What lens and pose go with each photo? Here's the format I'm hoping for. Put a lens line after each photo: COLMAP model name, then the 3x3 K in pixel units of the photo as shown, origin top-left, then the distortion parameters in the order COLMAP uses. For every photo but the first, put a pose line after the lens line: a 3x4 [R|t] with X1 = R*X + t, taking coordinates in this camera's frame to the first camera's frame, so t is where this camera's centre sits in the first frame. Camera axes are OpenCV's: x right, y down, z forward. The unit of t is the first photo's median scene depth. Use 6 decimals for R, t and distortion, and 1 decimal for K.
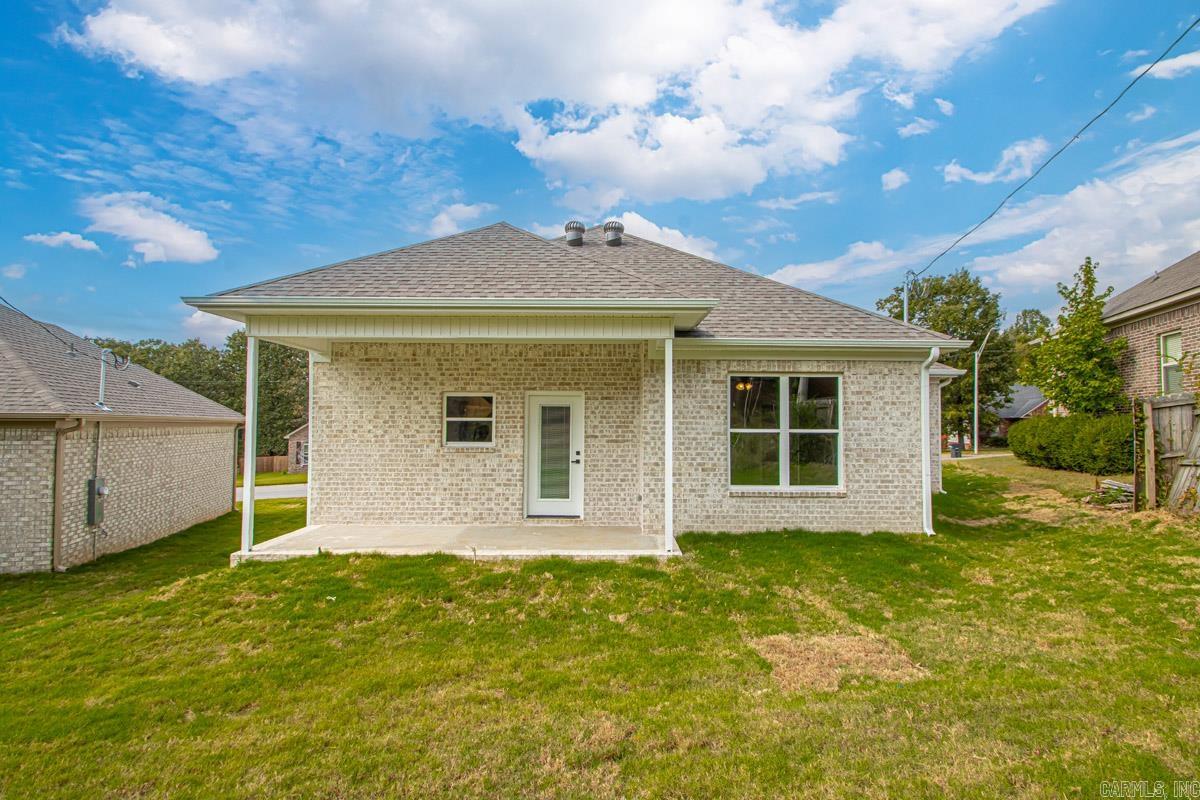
lens RADIAL K [[561.9, 0, 606.1], [0, 561.9, 415.8], [0, 0, 1]] dist [0.014927, -0.000839]
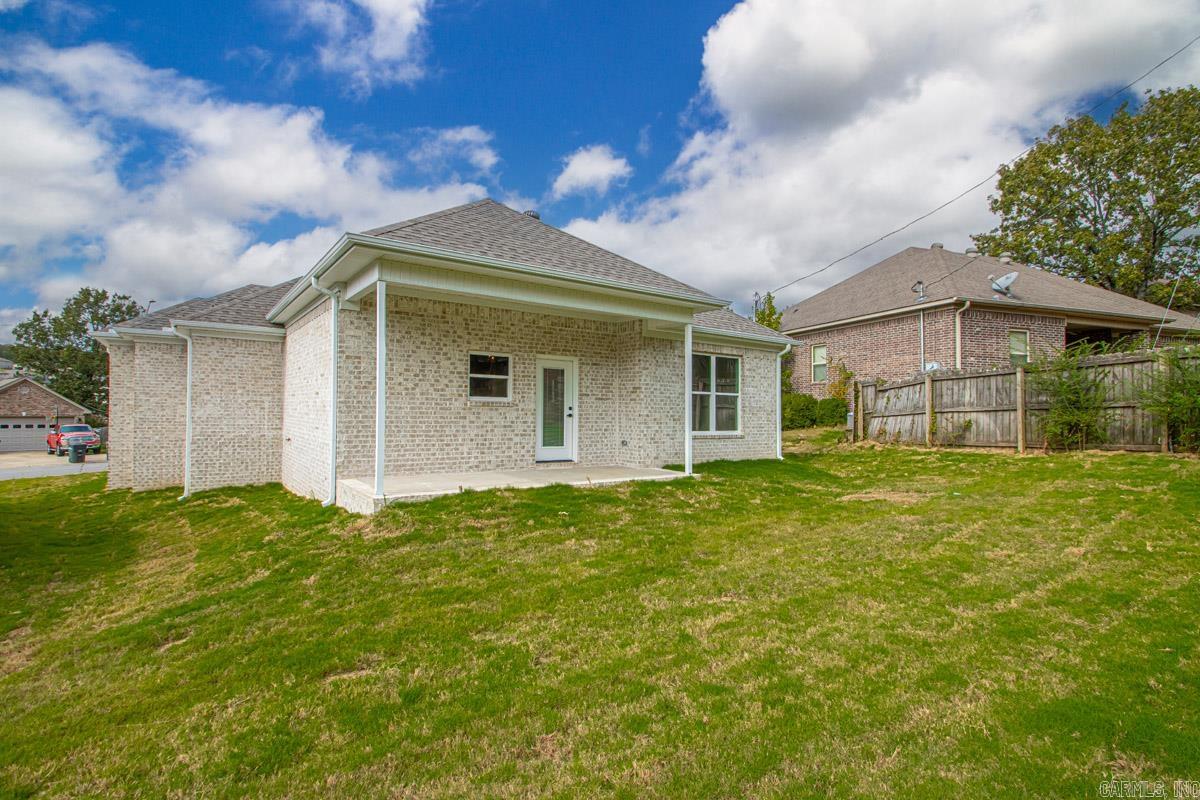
lens RADIAL K [[561.9, 0, 606.1], [0, 561.9, 415.8], [0, 0, 1]] dist [0.014927, -0.000839]
pose [[0.824431, 0.004178, 0.565948, -0.685444], [-0.026655, 0.999150, 0.031453, 0.042855], [-0.565335, -0.041016, 0.823841, -0.040725]]
